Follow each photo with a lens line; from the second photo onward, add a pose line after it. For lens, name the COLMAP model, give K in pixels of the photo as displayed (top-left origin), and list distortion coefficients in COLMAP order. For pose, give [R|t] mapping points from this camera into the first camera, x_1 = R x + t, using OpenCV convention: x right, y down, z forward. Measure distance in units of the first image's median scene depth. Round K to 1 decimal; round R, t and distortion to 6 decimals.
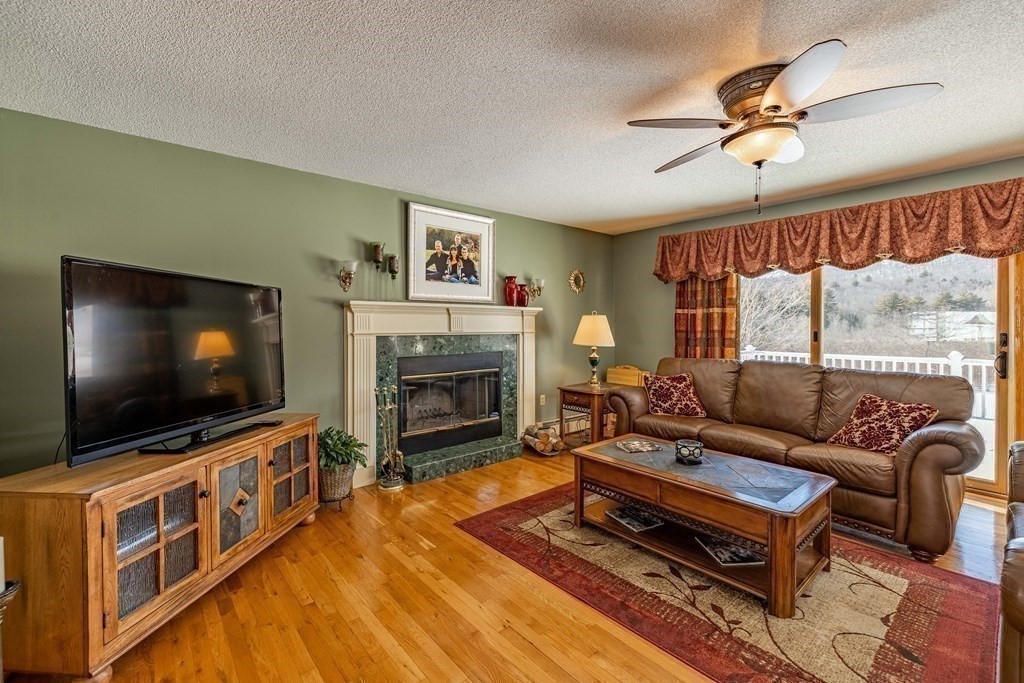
lens RADIAL K [[439.2, 0, 510.1], [0, 439.2, 327.8], [0, 0, 1]] dist [0.000658, 0.000019]
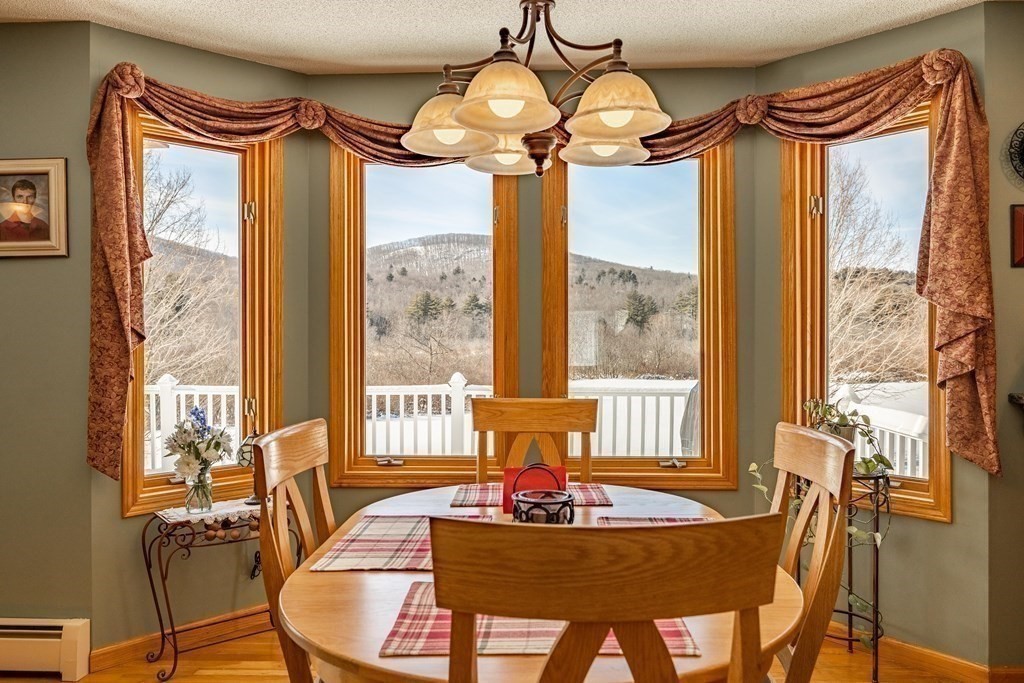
lens RADIAL K [[733.5, 0, 509.4], [0, 733.5, 338.0], [0, 0, 1]] dist [-0.001390, -0.000500]
pose [[0.679211, -0.002099, 0.733940, 0.789774], [0.000324, 0.999997, 0.002560, -0.004686], [-0.733943, -0.001501, 0.679209, -0.175088]]
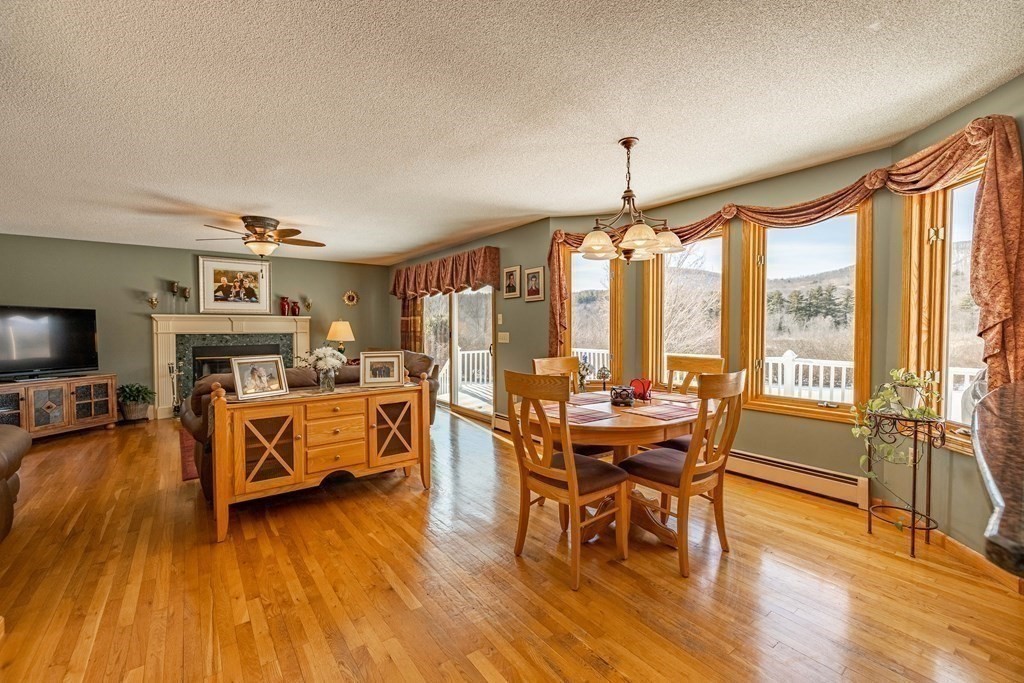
lens RADIAL K [[428.4, 0, 510.2], [0, 428.4, 338.5], [0, 0, 1]] dist [-0.001406, -0.000310]
pose [[0.998615, 0.000724, -0.052613, 0.972466], [0.000494, 0.999732, 0.023134, -0.002292], [0.052616, -0.023128, 0.998347, -0.551860]]
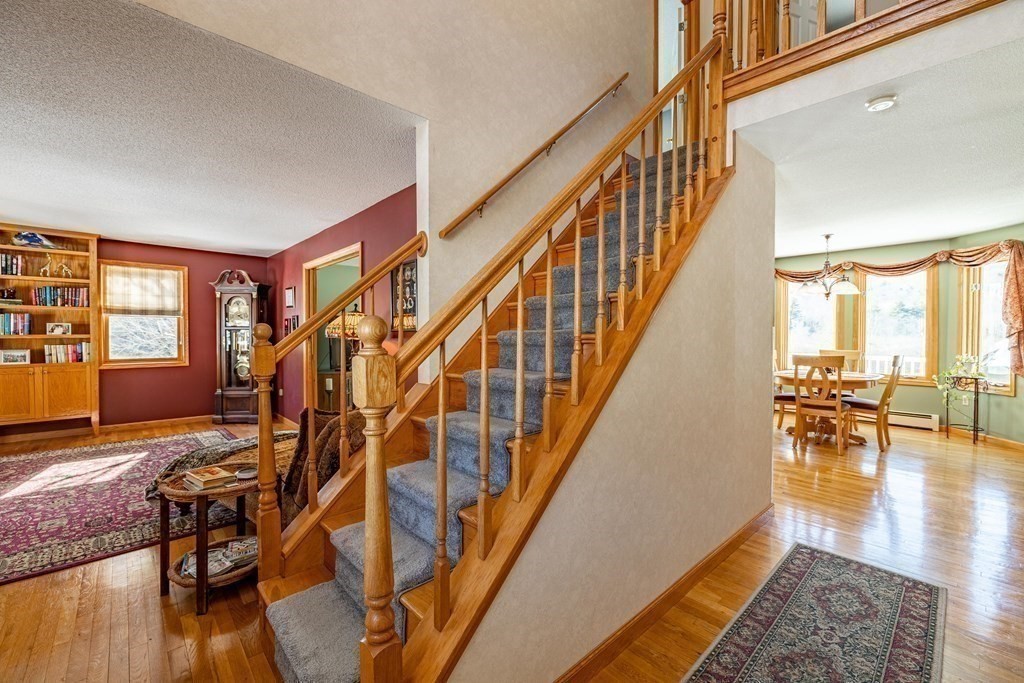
lens RADIAL K [[428.4, 0, 510.2], [0, 428.4, 338.5], [0, 0, 1]] dist [-0.001406, -0.000310]
pose [[0.999359, 0.002662, 0.035690, 0.174015], [-0.003155, 0.999900, 0.013749, -0.003488], [-0.035650, -0.013853, 0.999268, -1.079607]]
